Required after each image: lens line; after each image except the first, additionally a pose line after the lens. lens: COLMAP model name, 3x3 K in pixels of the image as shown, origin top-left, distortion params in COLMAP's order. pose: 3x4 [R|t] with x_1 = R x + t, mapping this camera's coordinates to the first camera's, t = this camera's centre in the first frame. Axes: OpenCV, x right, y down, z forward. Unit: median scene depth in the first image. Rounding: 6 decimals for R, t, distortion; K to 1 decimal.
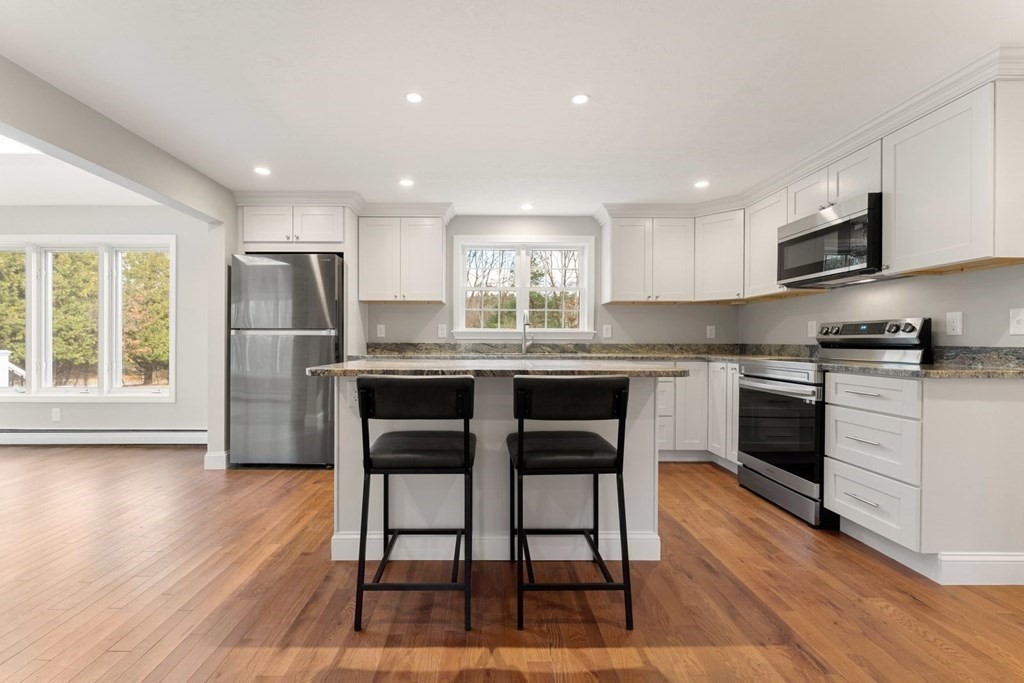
lens RADIAL K [[442.6, 0, 496.5], [0, 442.6, 339.6], [0, 0, 1]] dist [-0.002250, 0.000285]
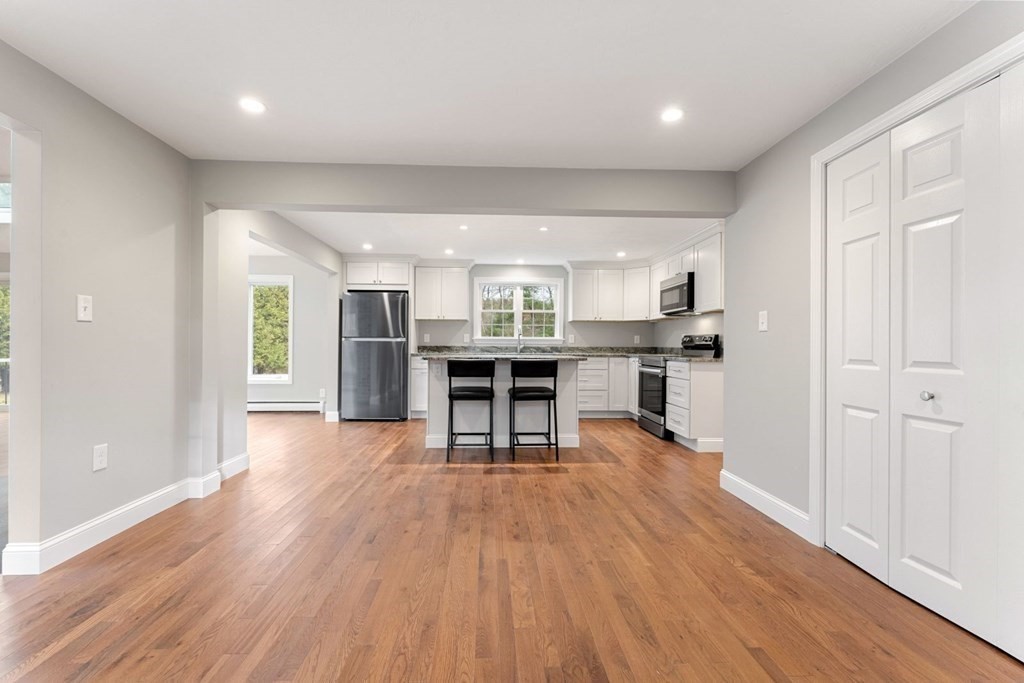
lens RADIAL K [[432.4, 0, 524.9], [0, 432.4, 337.3], [0, 0, 1]] dist [-0.002379, -0.000355]
pose [[0.997903, 0.003184, 0.064642, -0.019571], [-0.002298, 0.999902, -0.013778, -0.004077], [-0.064679, 0.013600, 0.997813, -0.667092]]
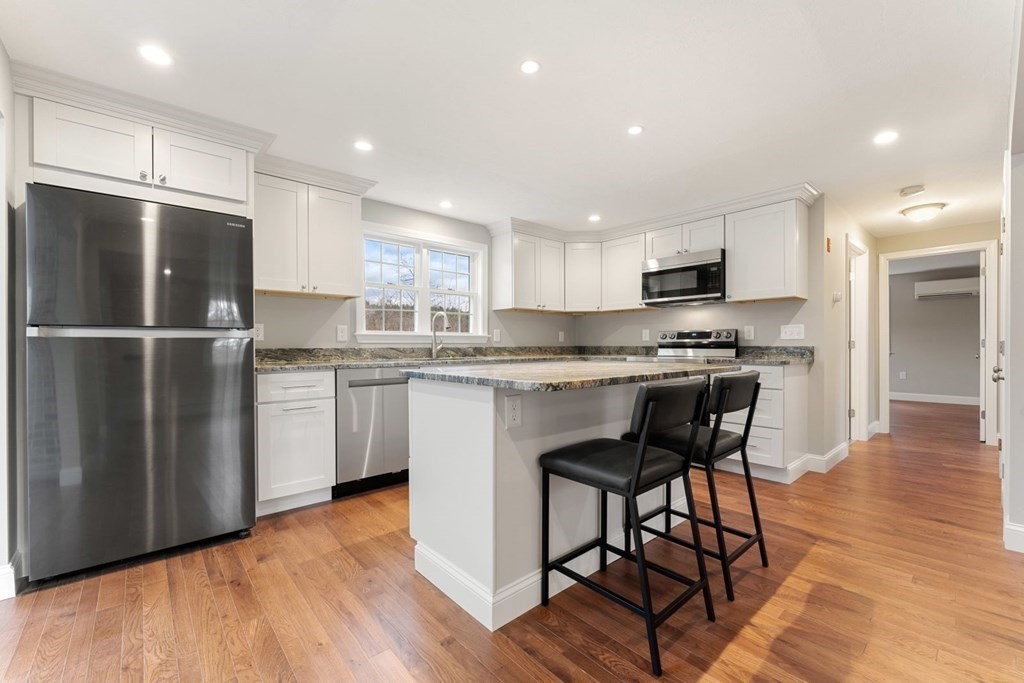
lens RADIAL K [[423.0, 0, 513.7], [0, 423.0, 340.2], [0, 0, 1]] dist [-0.004335, 0.000581]
pose [[0.756301, 0.000848, 0.654223, -0.496276], [0.003823, 0.999976, -0.005716, -0.001608], [-0.654212, 0.006824, 0.756280, 0.253361]]
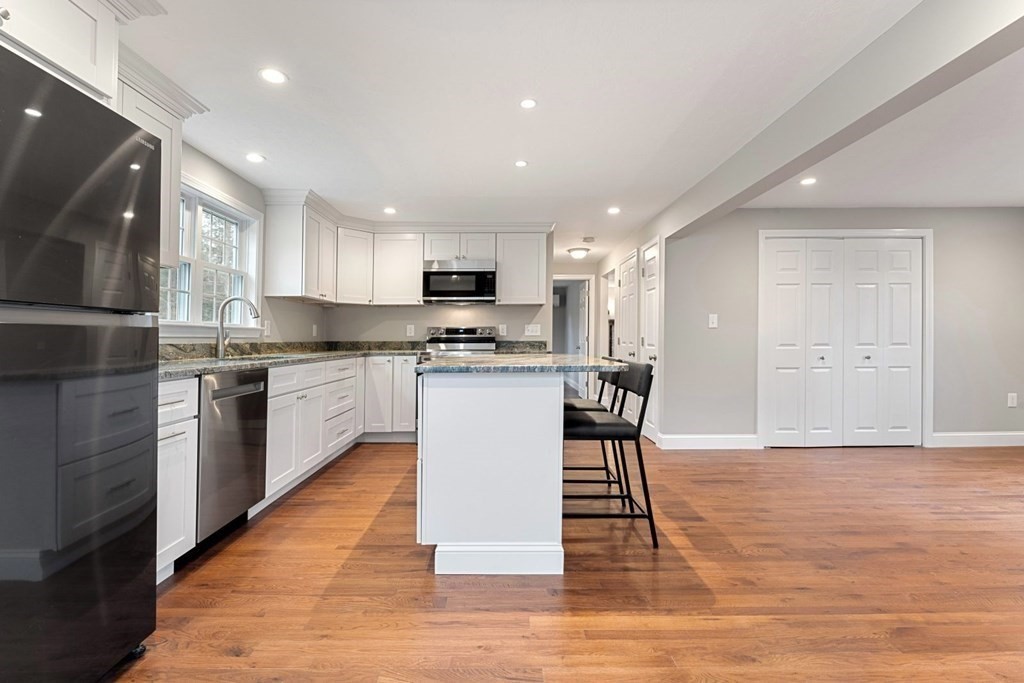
lens RADIAL K [[456.2, 0, 507.7], [0, 456.2, 331.0], [0, 0, 1]] dist [0.001739, -0.000624]
pose [[0.011268, 0.013831, 0.999841, -0.809777], [-0.000683, 0.999904, -0.013824, -0.001502], [-0.999936, -0.000528, 0.011276, 0.665575]]
